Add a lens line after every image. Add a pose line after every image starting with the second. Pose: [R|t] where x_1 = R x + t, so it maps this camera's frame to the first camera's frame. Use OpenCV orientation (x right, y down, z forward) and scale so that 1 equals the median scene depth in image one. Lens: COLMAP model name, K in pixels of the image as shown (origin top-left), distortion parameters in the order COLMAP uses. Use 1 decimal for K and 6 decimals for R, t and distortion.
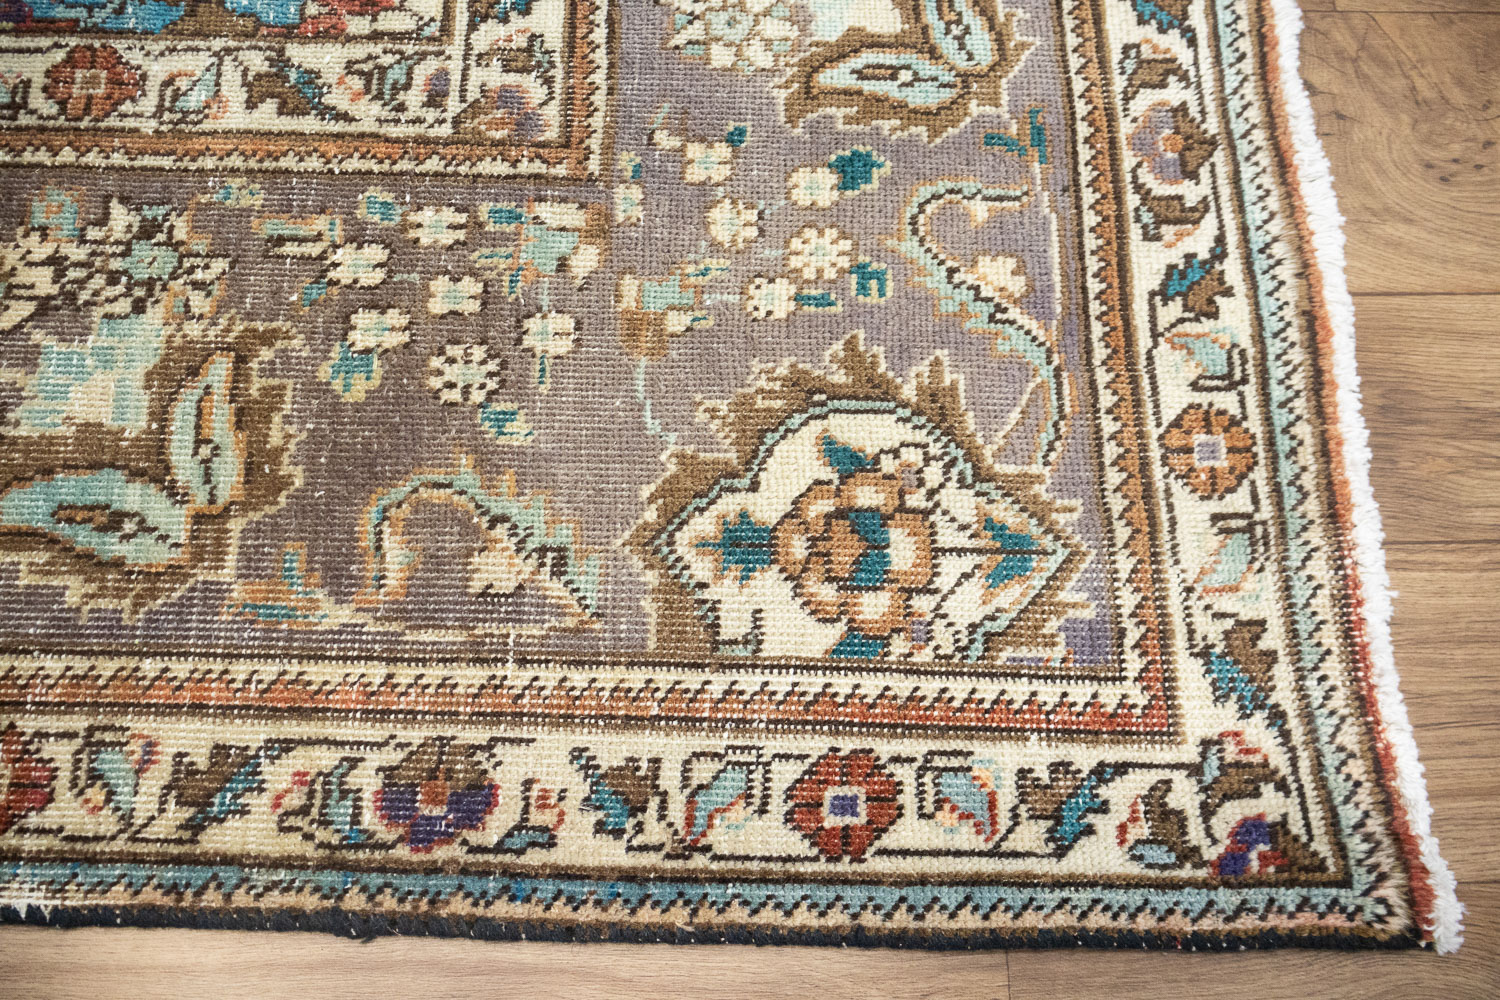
lens RADIAL K [[1218.2, 0, 735.6], [0, 1218.2, 520.5], [0, 0, 1]] dist [0.004737, -0.006594]
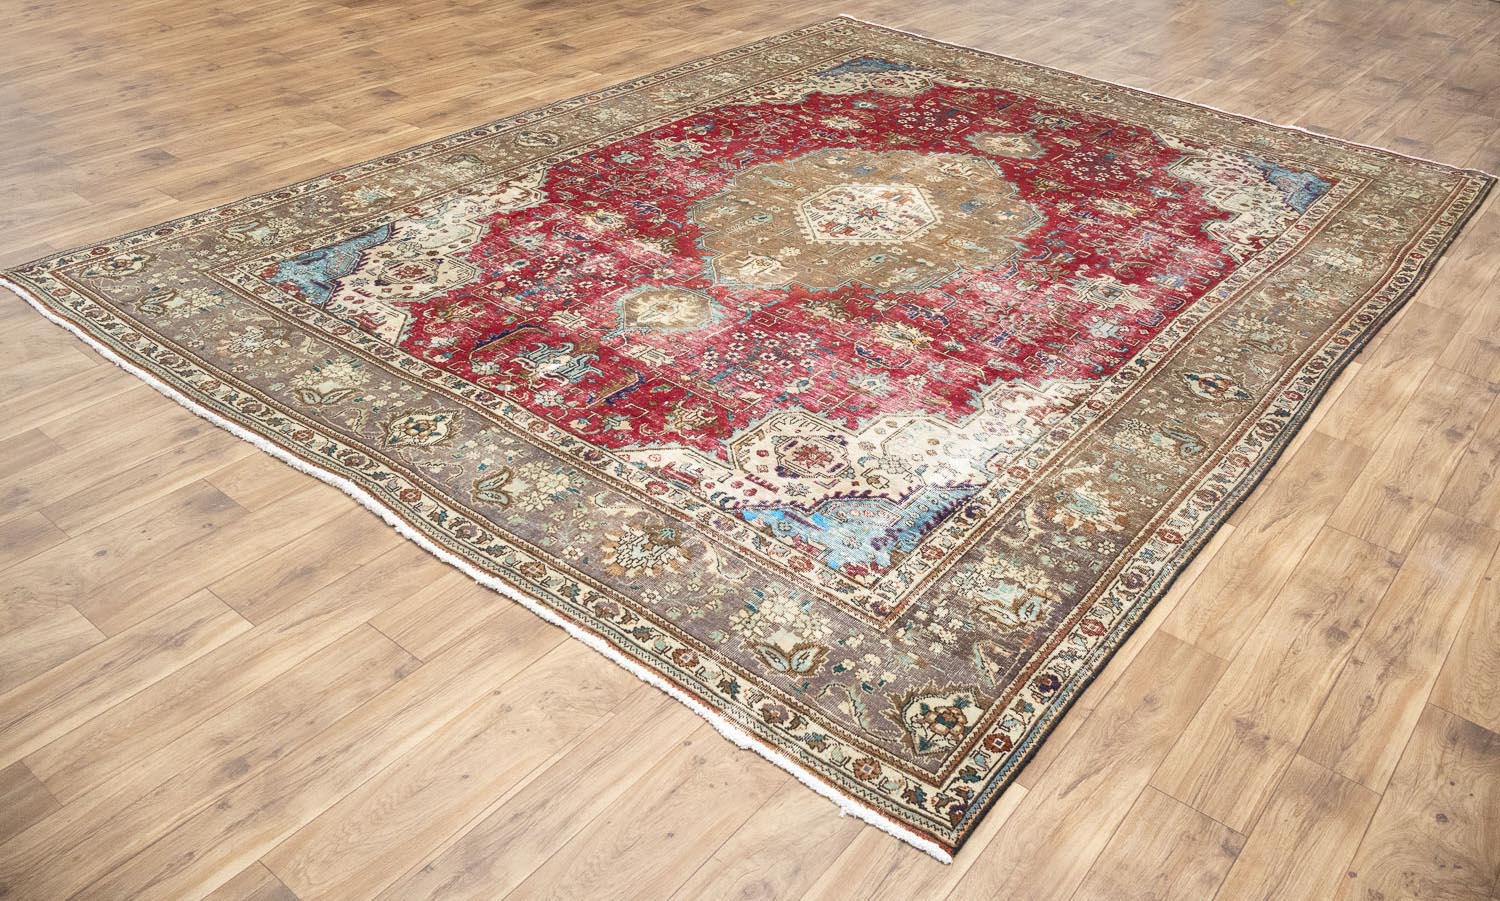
lens RADIAL K [[1202.6, 0, 721.5], [0, 1202.6, 451.9], [0, 0, 1]] dist [0.002141, -0.002390]
pose [[-0.653147, 0.392090, -0.647816, 2.129714], [-0.737405, -0.134858, 0.661851, -5.600332], [0.172142, 0.909989, 0.377211, 0.164389]]
